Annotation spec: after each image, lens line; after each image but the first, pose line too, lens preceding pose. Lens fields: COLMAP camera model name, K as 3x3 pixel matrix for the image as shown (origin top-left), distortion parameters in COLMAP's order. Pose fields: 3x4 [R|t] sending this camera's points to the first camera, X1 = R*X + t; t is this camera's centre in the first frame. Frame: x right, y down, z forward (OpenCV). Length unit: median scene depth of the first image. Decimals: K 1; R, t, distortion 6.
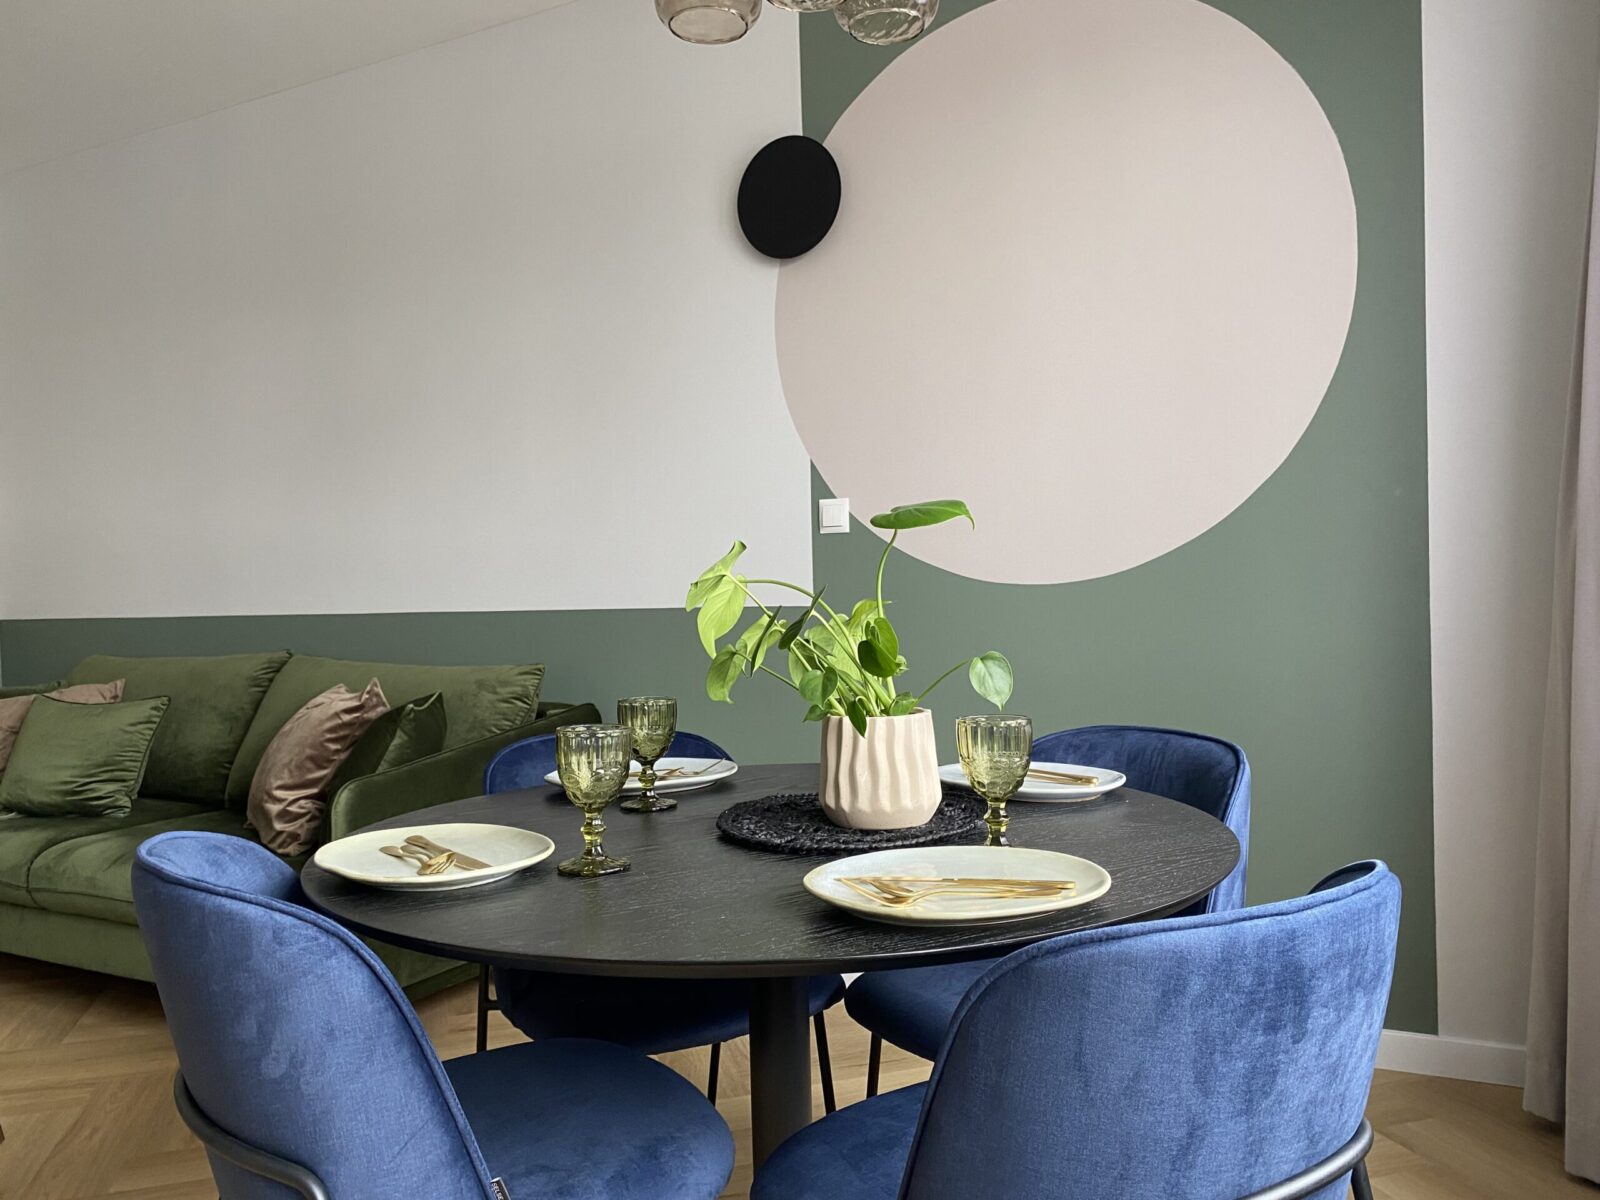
lens RADIAL K [[1227.5, 0, 833.8], [0, 1227.5, 612.7], [0, 0, 1]] dist [0.024852, -0.035735]
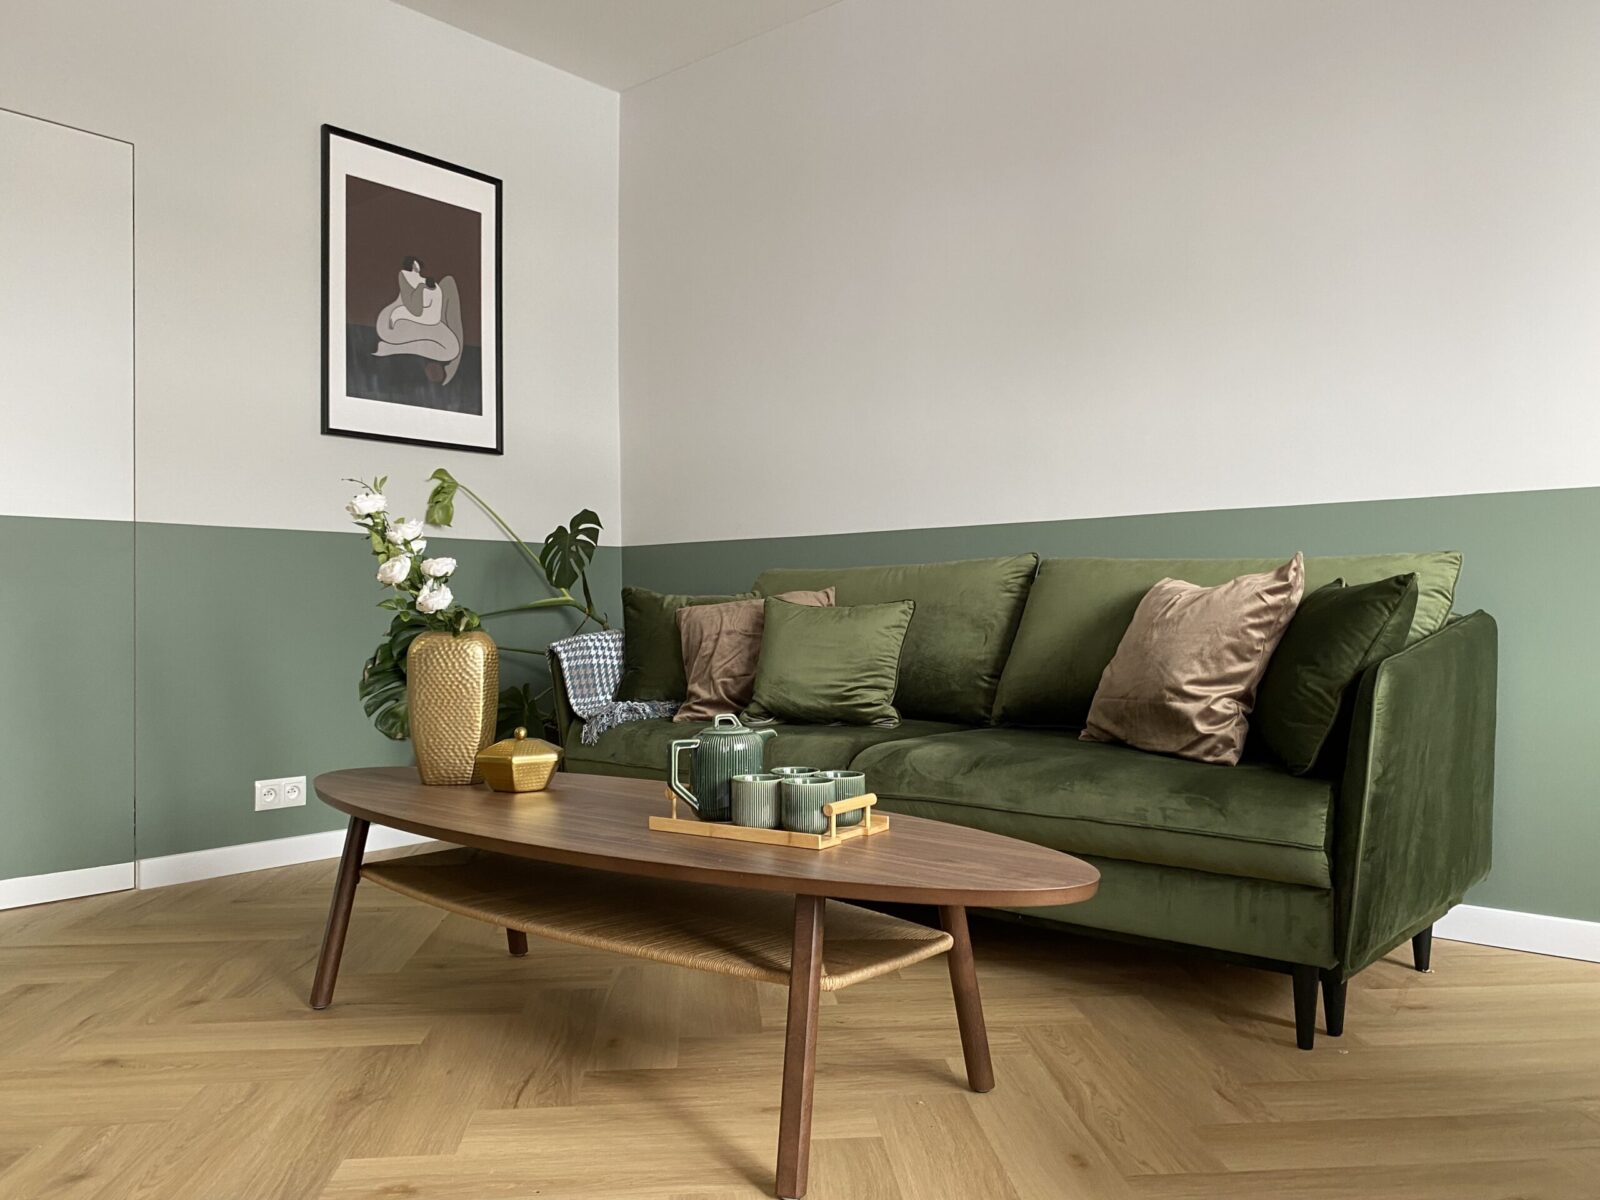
lens RADIAL K [[1227.5, 0, 802.9], [0, 1227.5, 594.3], [0, 0, 1]] dist [0.024852, -0.035735]
pose [[0.969748, 0.017825, -0.243457, -0.498009], [-0.025335, 0.999294, -0.027750, 0.112147], [0.242790, 0.033078, 0.969515, 0.149636]]
